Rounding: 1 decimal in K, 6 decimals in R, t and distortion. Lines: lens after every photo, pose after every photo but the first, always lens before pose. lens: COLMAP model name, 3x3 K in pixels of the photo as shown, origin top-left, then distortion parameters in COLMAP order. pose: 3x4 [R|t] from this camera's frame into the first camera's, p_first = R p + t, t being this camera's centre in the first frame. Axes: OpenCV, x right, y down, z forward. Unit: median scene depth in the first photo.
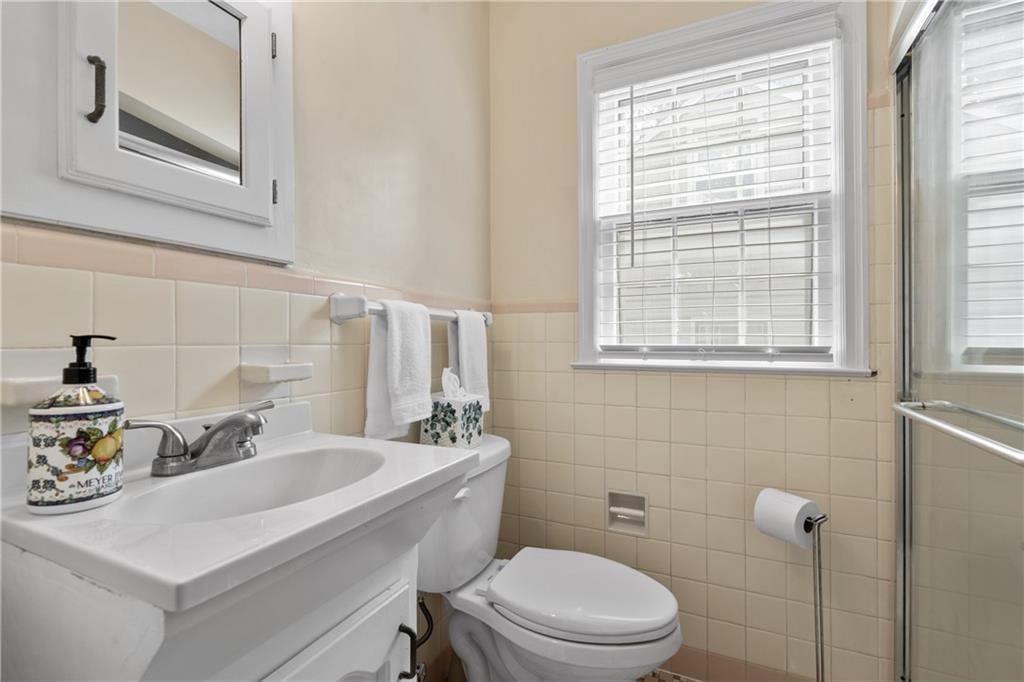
lens RADIAL K [[468.0, 0, 516.3], [0, 468.0, 338.8], [0, 0, 1]] dist [0.003935, 0.000380]
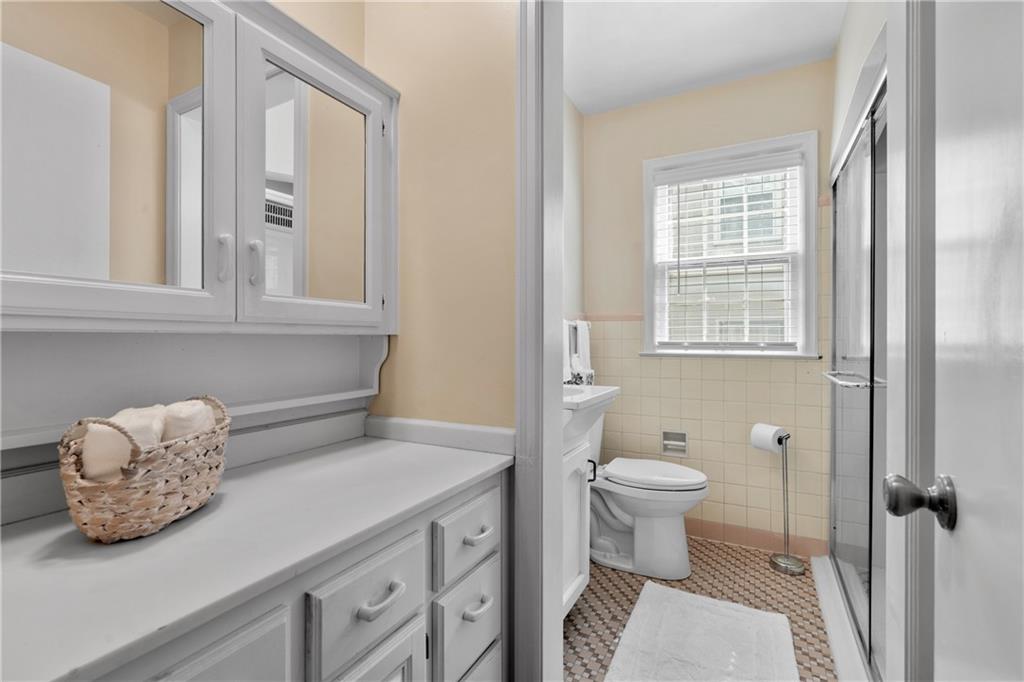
lens RADIAL K [[459.5, 0, 512.7], [0, 459.5, 339.4], [0, 0, 1]] dist [-0.001686, -0.000092]
pose [[0.998300, 0.000440, -0.058285, -0.246650], [-0.000050, 0.999978, 0.006702, -0.004779], [0.058287, -0.006688, 0.998277, -0.666104]]
